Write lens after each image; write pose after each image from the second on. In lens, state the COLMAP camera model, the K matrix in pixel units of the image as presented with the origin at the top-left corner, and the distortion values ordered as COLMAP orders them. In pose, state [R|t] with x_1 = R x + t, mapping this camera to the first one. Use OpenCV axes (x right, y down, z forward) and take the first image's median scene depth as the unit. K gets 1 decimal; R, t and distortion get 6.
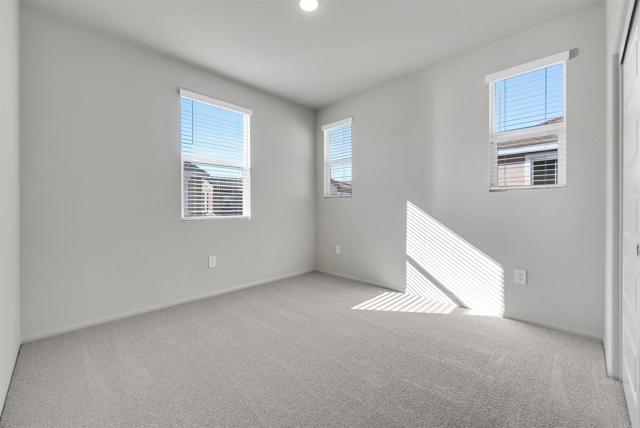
lens RADIAL K [[260.5, 0, 318.9], [0, 260.5, 211.0], [0, 0, 1]] dist [0.000663, 0.000305]
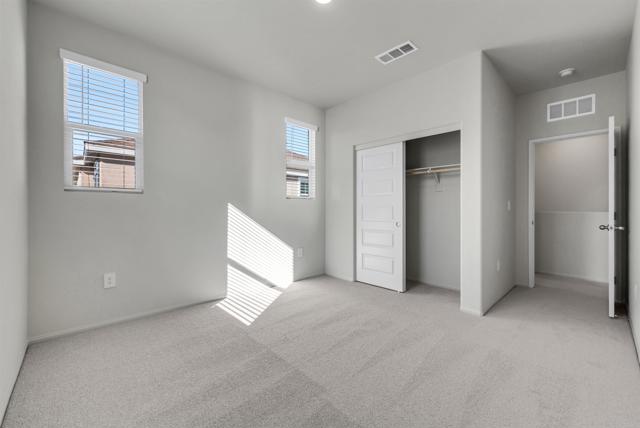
lens RADIAL K [[260.5, 0, 318.9], [0, 260.5, 211.0], [0, 0, 1]] dist [0.000663, 0.000305]
pose [[0.032923, -0.005418, 0.999443, -0.664244], [0.009021, 0.999946, 0.005124, -0.010431], [-0.999417, 0.008847, 0.032970, 0.660503]]
